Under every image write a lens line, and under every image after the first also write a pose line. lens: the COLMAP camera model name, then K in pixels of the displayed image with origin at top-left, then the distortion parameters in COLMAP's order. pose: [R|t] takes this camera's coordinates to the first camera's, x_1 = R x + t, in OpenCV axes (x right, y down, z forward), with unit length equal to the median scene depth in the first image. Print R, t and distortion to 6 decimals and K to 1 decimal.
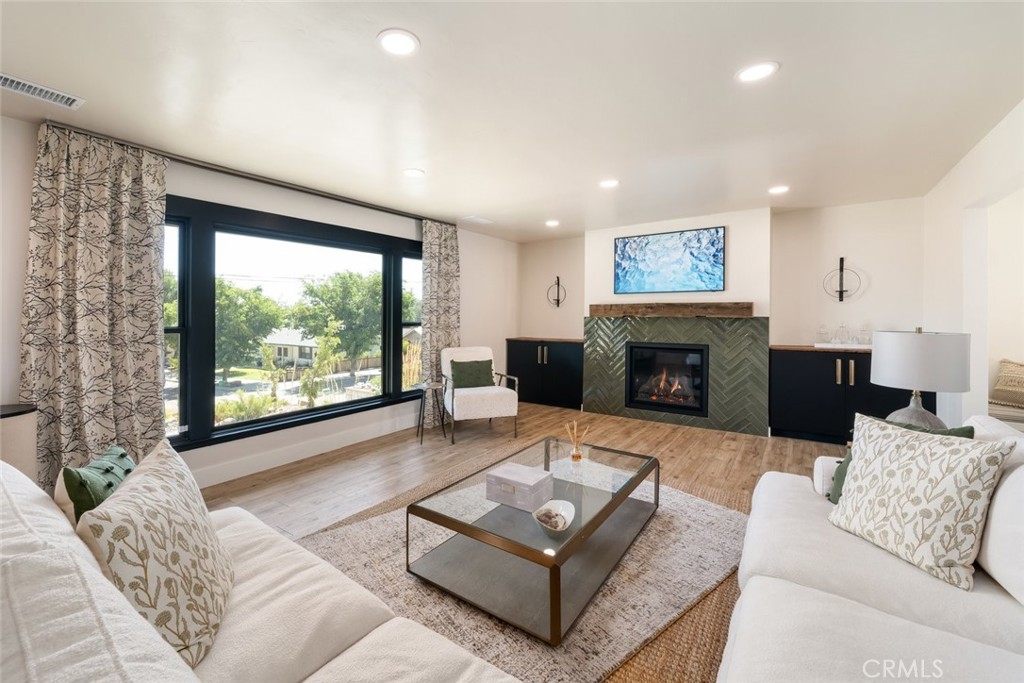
lens RADIAL K [[407.6, 0, 494.4], [0, 407.6, 326.0], [0, 0, 1]] dist [-0.000198, -0.000025]
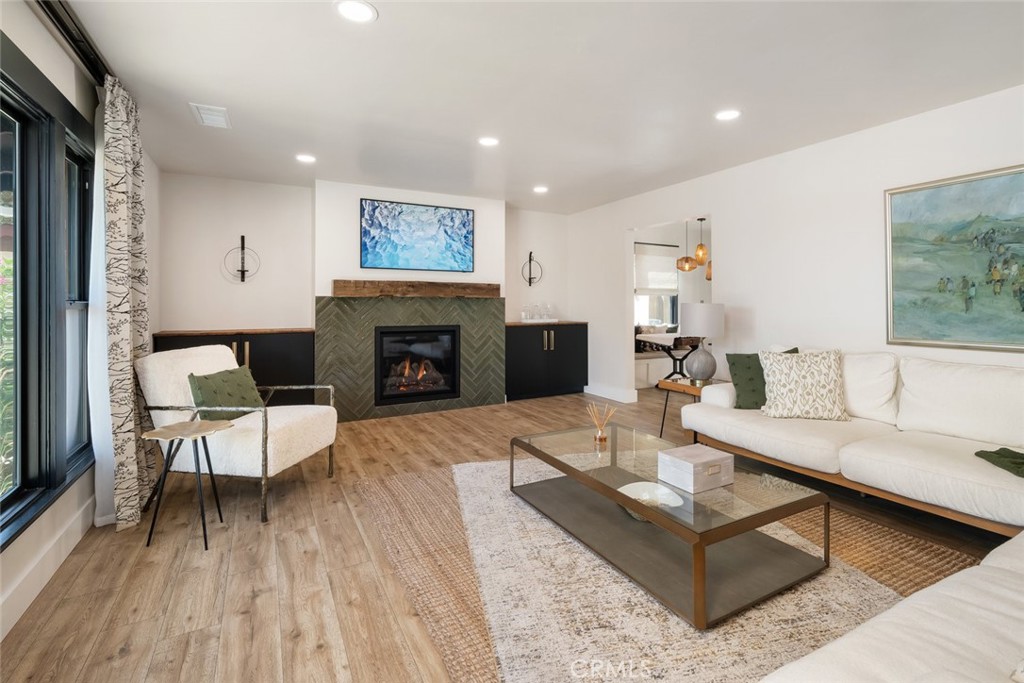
lens RADIAL K [[483.0, 0, 529.1], [0, 483.0, 303.1], [0, 0, 1]] dist [-0.000329, -0.000440]
pose [[0.429255, -0.006700, 0.903158, -0.473399], [0.014645, 0.999893, 0.000457, -0.005698], [-0.903065, 0.013030, 0.429307, 0.334794]]
